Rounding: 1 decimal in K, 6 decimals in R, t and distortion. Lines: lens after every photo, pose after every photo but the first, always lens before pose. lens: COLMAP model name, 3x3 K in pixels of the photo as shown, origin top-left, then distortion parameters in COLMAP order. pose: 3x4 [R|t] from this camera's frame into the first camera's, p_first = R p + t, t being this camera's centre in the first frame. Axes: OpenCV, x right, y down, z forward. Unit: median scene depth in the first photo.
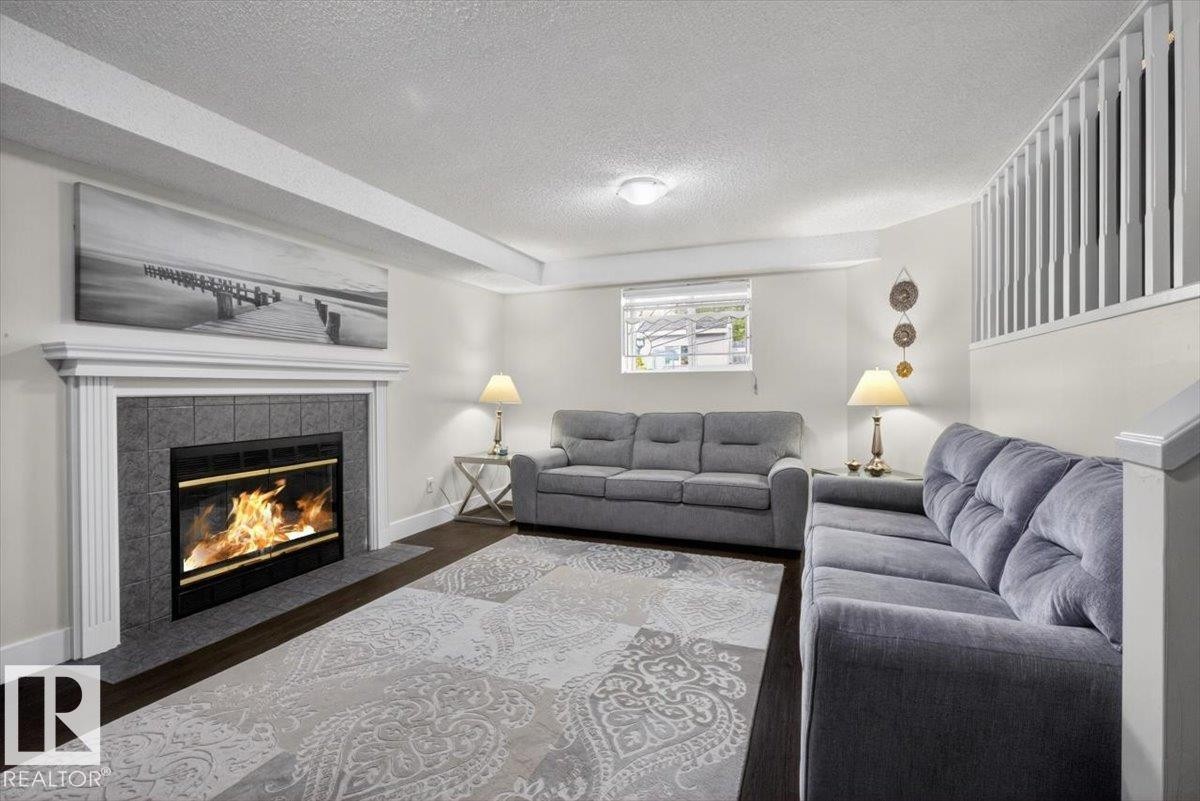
lens RADIAL K [[529.4, 0, 595.8], [0, 529.4, 396.6], [0, 0, 1]] dist [-0.011448, 0.002680]
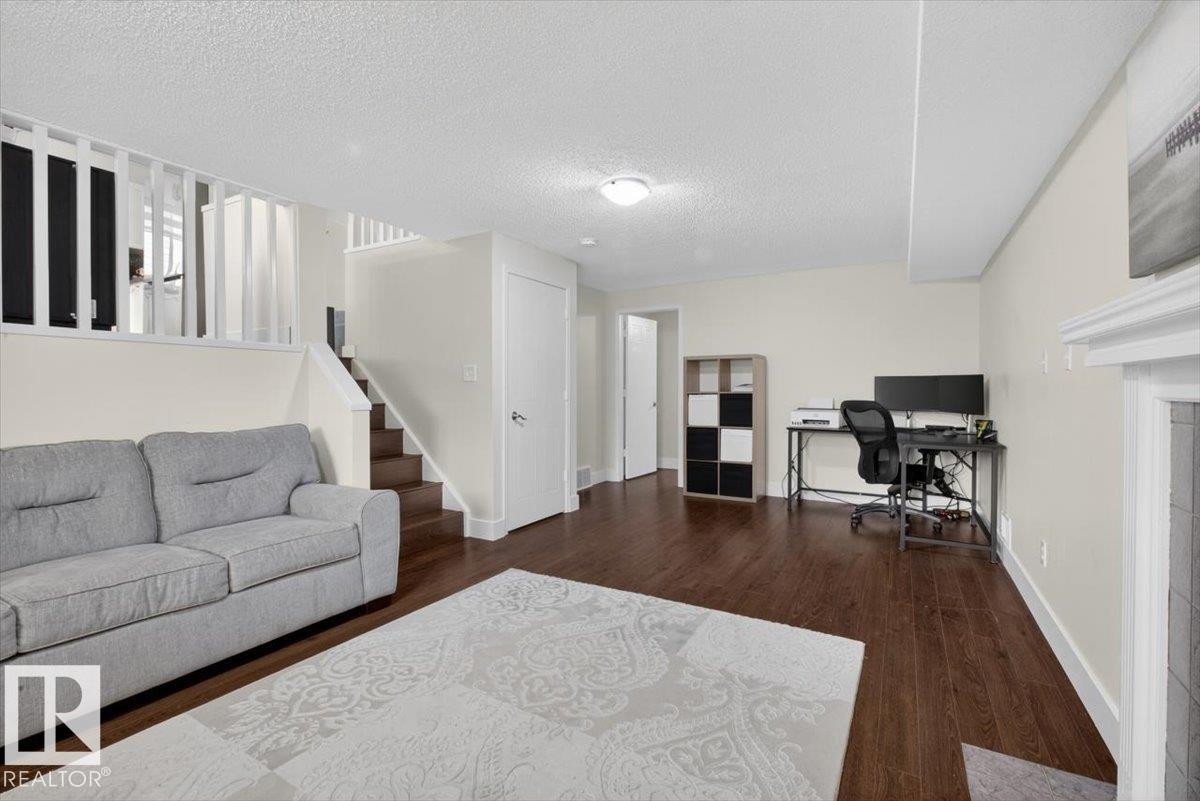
lens RADIAL K [[529.4, 0, 595.9], [0, 529.4, 392.4], [0, 0, 1]] dist [-0.011448, 0.002680]
pose [[-0.989466, 0.008152, 0.144535, -0.268025], [0.010473, 0.999828, 0.015306, -0.010152], [-0.144385, 0.016658, -0.989381, 1.078106]]
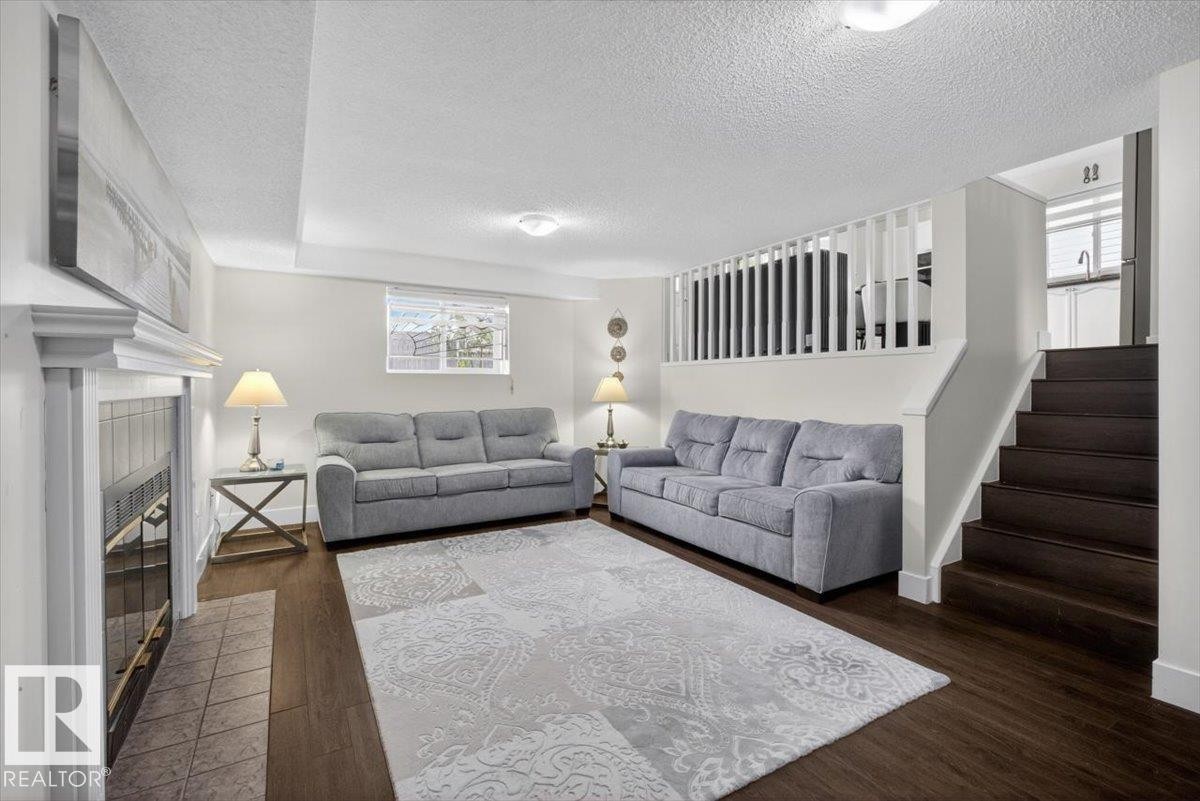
lens RADIAL K [[529.4, 0, 597.6], [0, 529.4, 394.7], [0, 0, 1]] dist [-0.011448, 0.002680]
pose [[0.611868, -0.007208, 0.790927, -0.678740], [0.008634, 0.999960, 0.002434, -0.005237], [-0.790913, 0.005339, 0.611906, 0.136631]]
